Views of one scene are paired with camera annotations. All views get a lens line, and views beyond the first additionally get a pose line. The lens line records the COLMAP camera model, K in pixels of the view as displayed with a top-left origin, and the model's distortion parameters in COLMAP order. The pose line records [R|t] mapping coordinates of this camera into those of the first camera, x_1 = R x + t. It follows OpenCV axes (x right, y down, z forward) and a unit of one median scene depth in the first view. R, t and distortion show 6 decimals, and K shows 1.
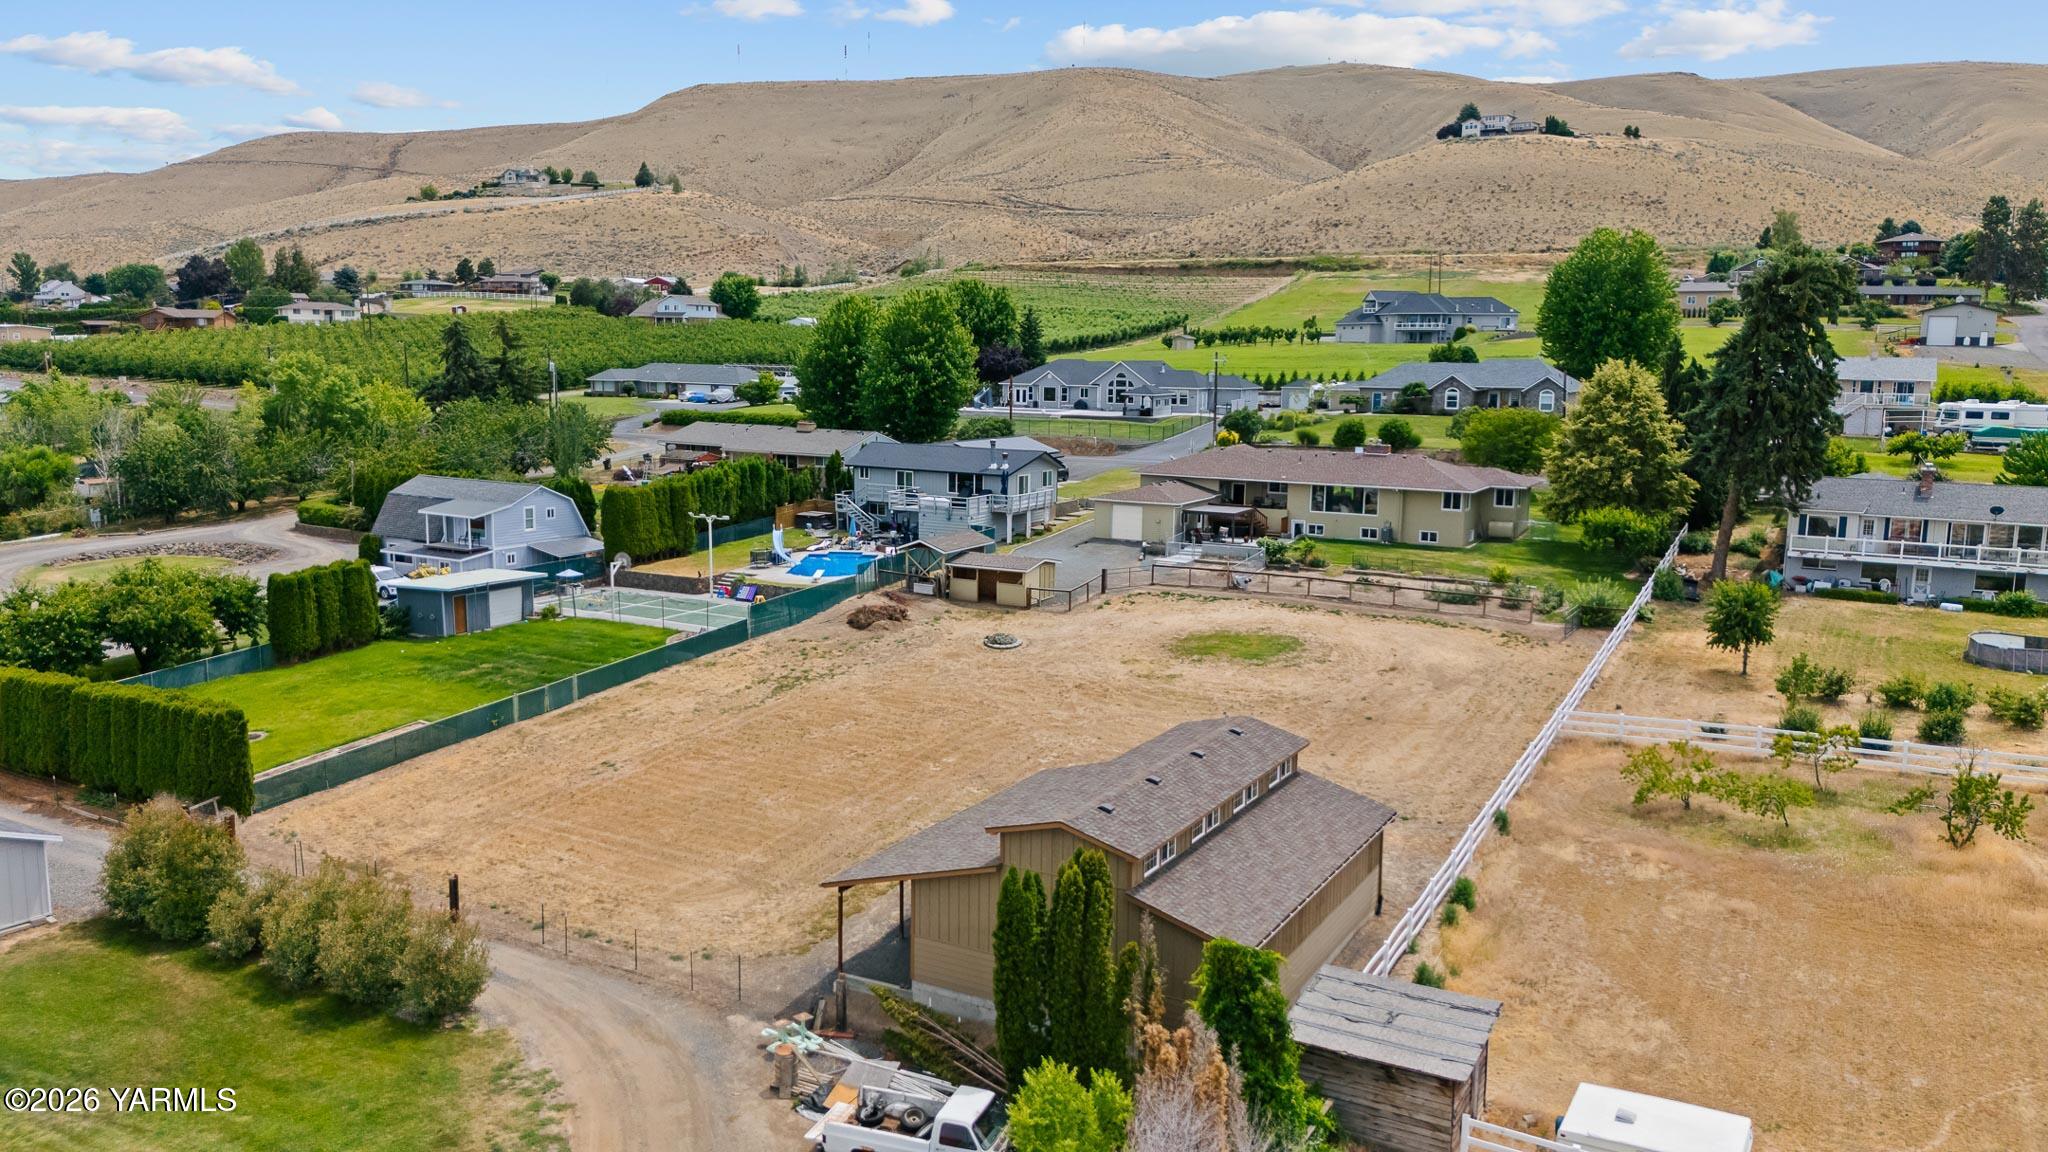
lens RADIAL K [[1504.9, 0, 1017.7], [0, 1504.9, 579.9], [0, 0, 1]] dist [0.065913, -0.068377]
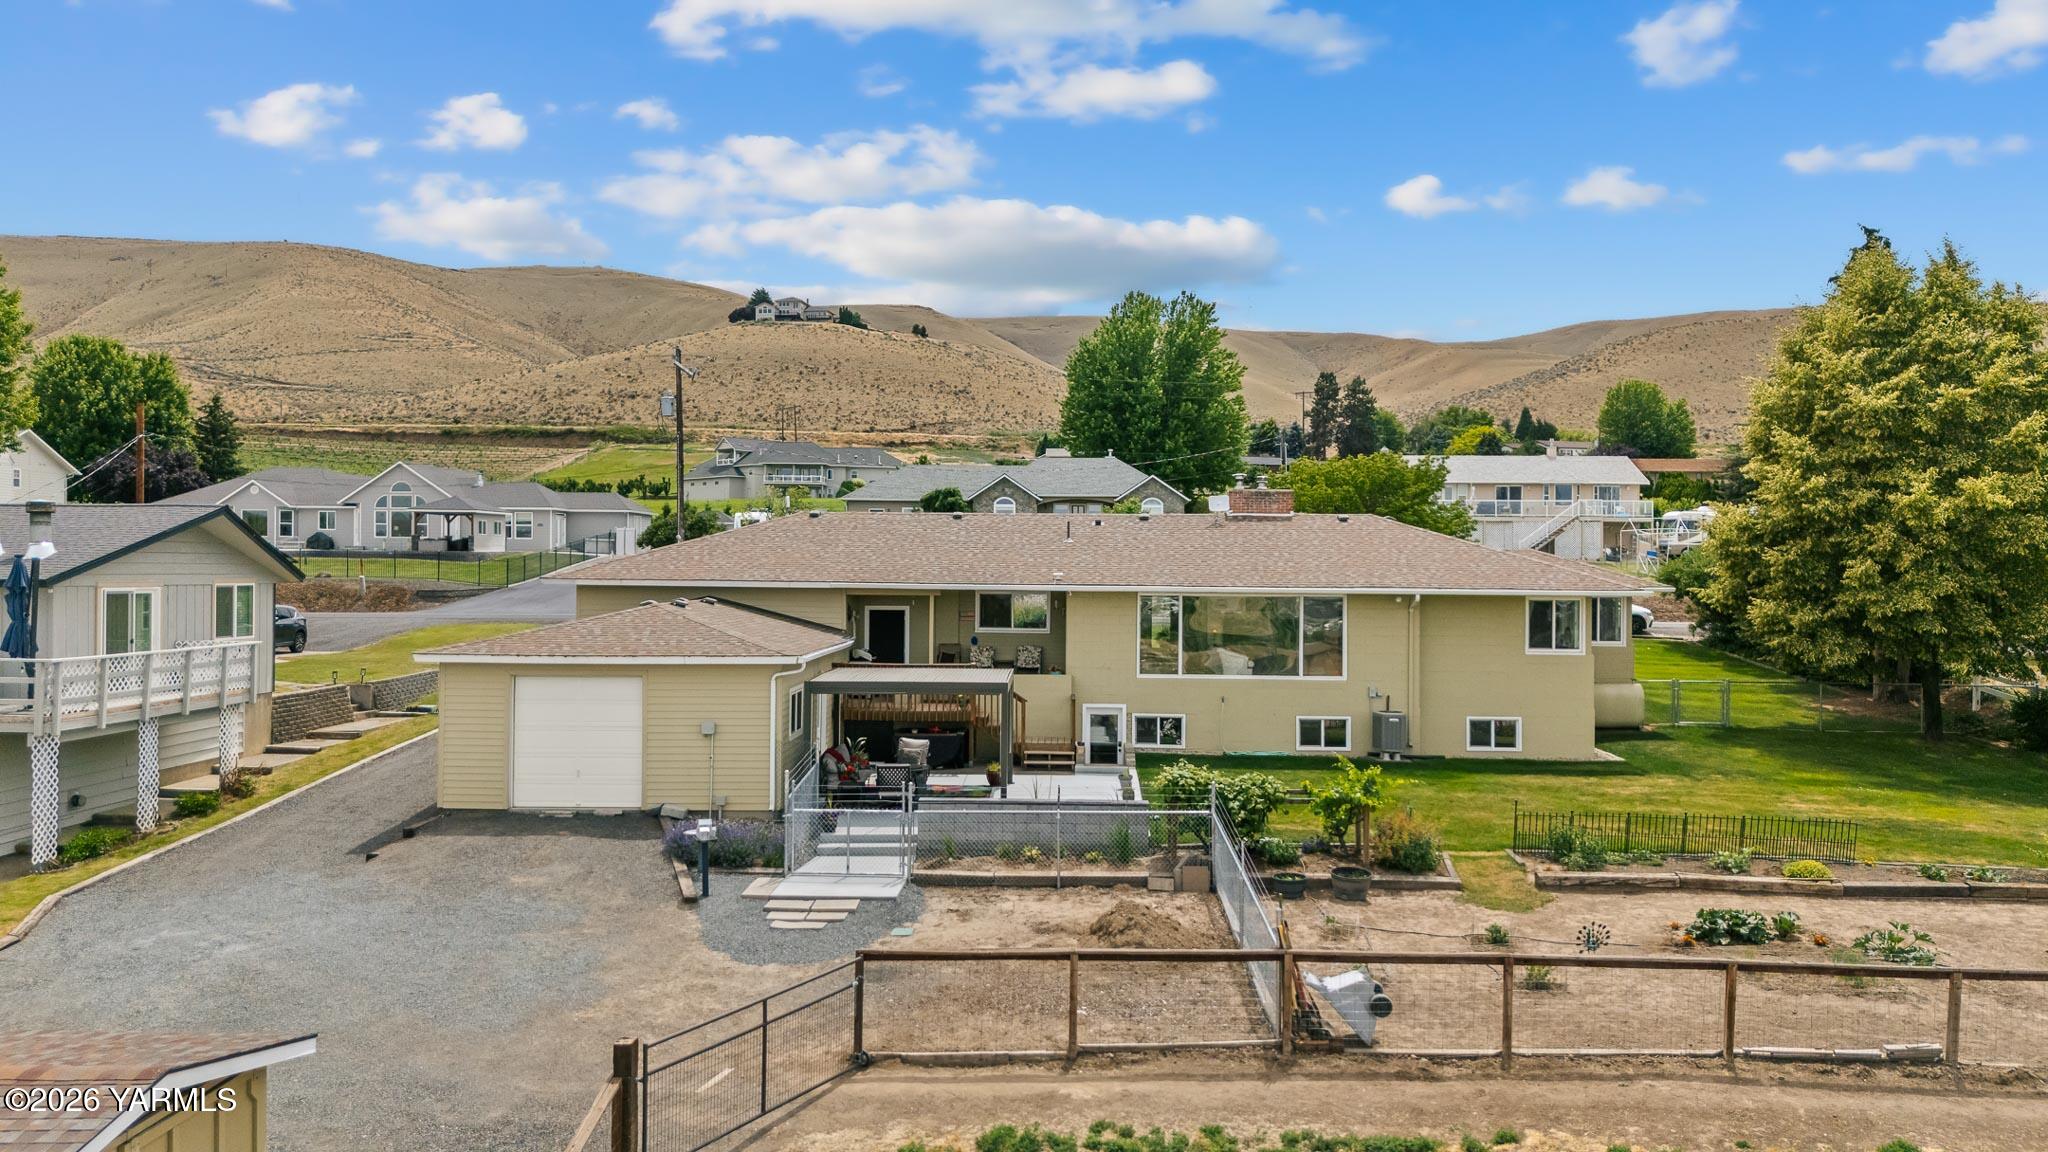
lens RADIAL K [[1504.9, 0, 1032.8], [0, 1504.9, 573.5], [0, 0, 1]] dist [0.065913, -0.068377]
pose [[0.882212, -0.006122, 0.470812, 0.003960], [0.075311, 0.988877, -0.128259, -0.005925], [-0.464790, 0.148609, 0.872860, 0.157288]]
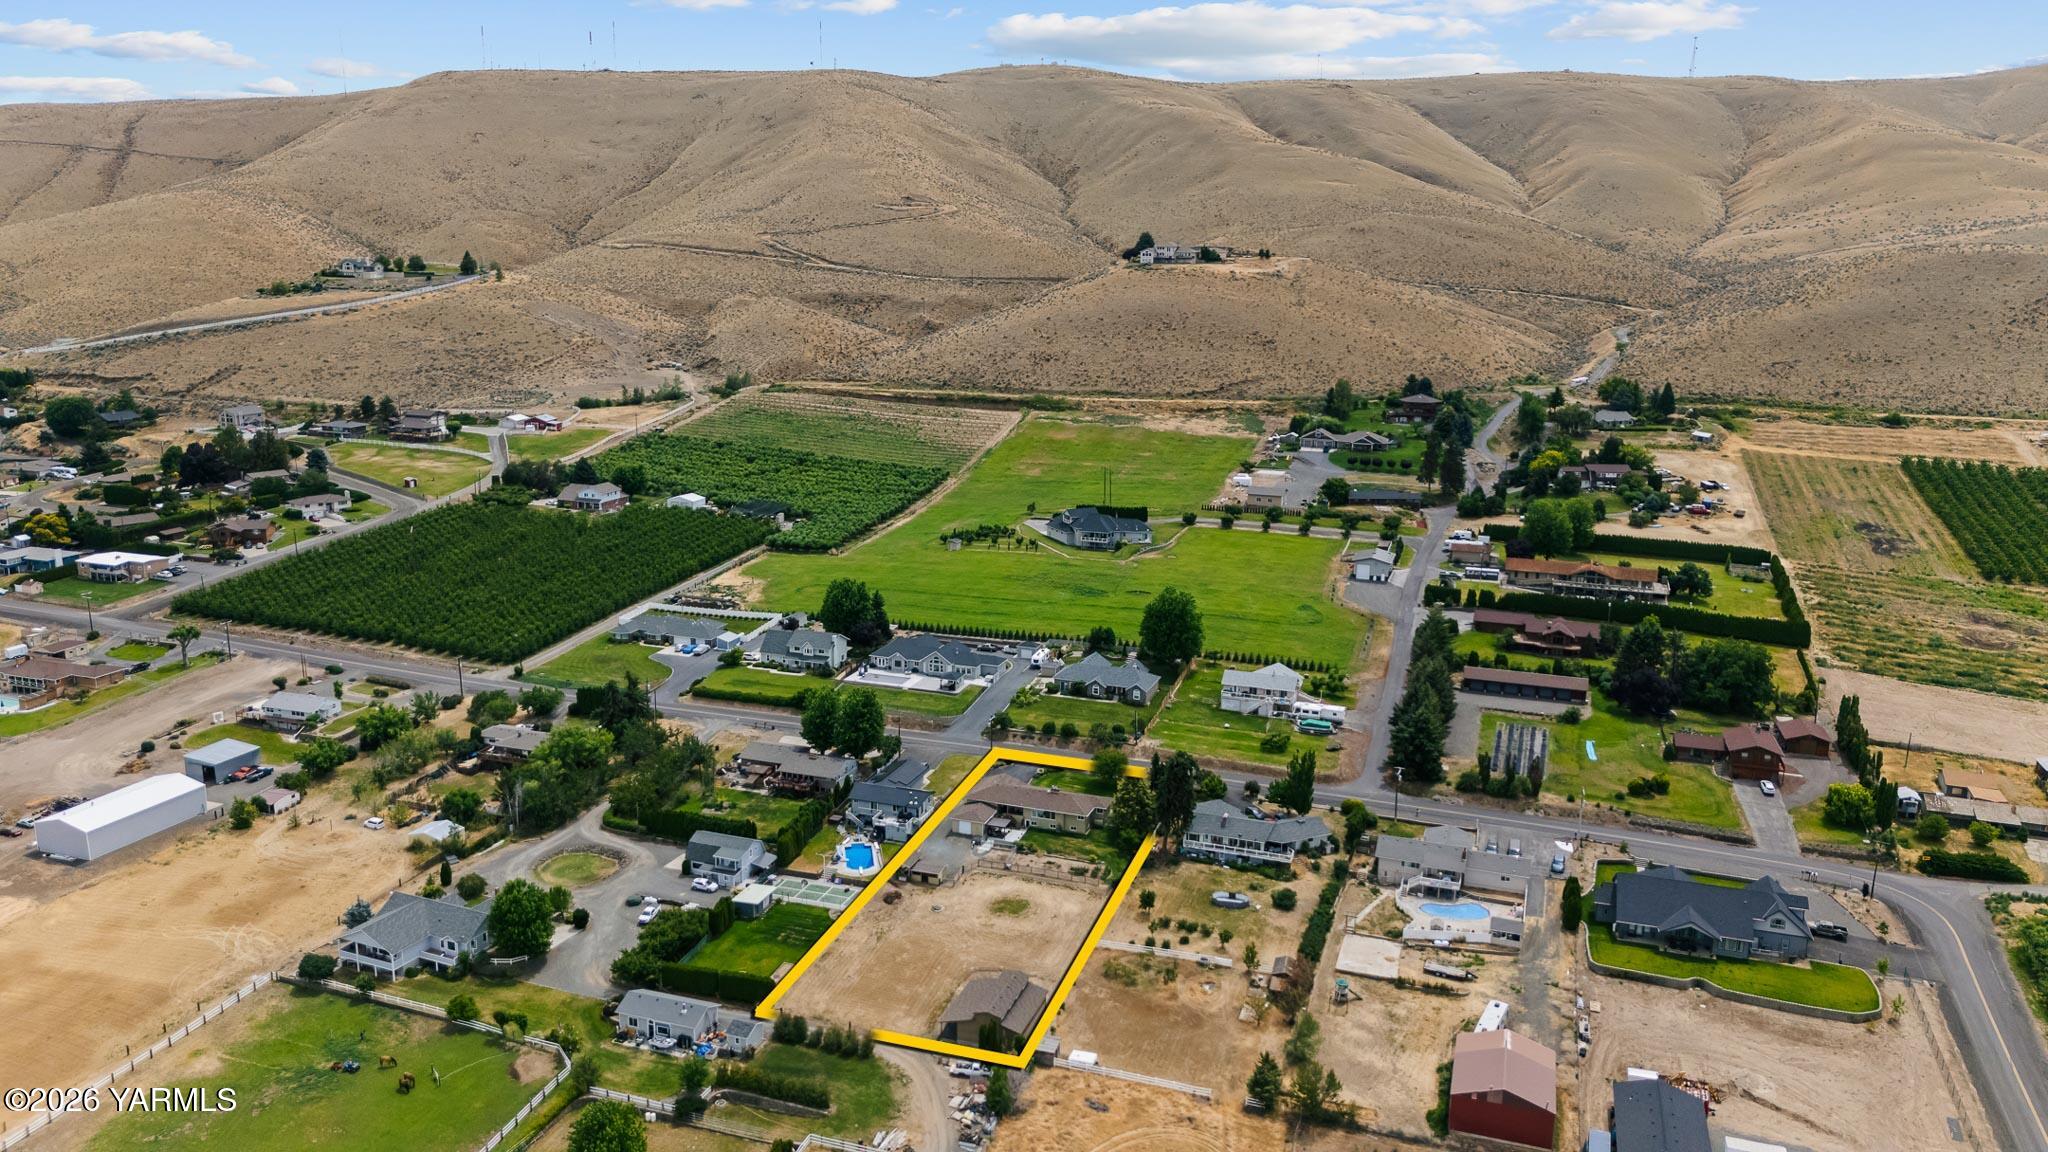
lens RADIAL K [[1504.9, 0, 1016.7], [0, 1504.9, 575.6], [0, 0, 1]] dist [0.065913, -0.068377]
pose [[0.984297, -0.041488, 0.171576, -0.059636], [0.029058, 0.996810, 0.074333, -0.146635], [-0.174113, -0.068180, 0.982363, -0.347588]]
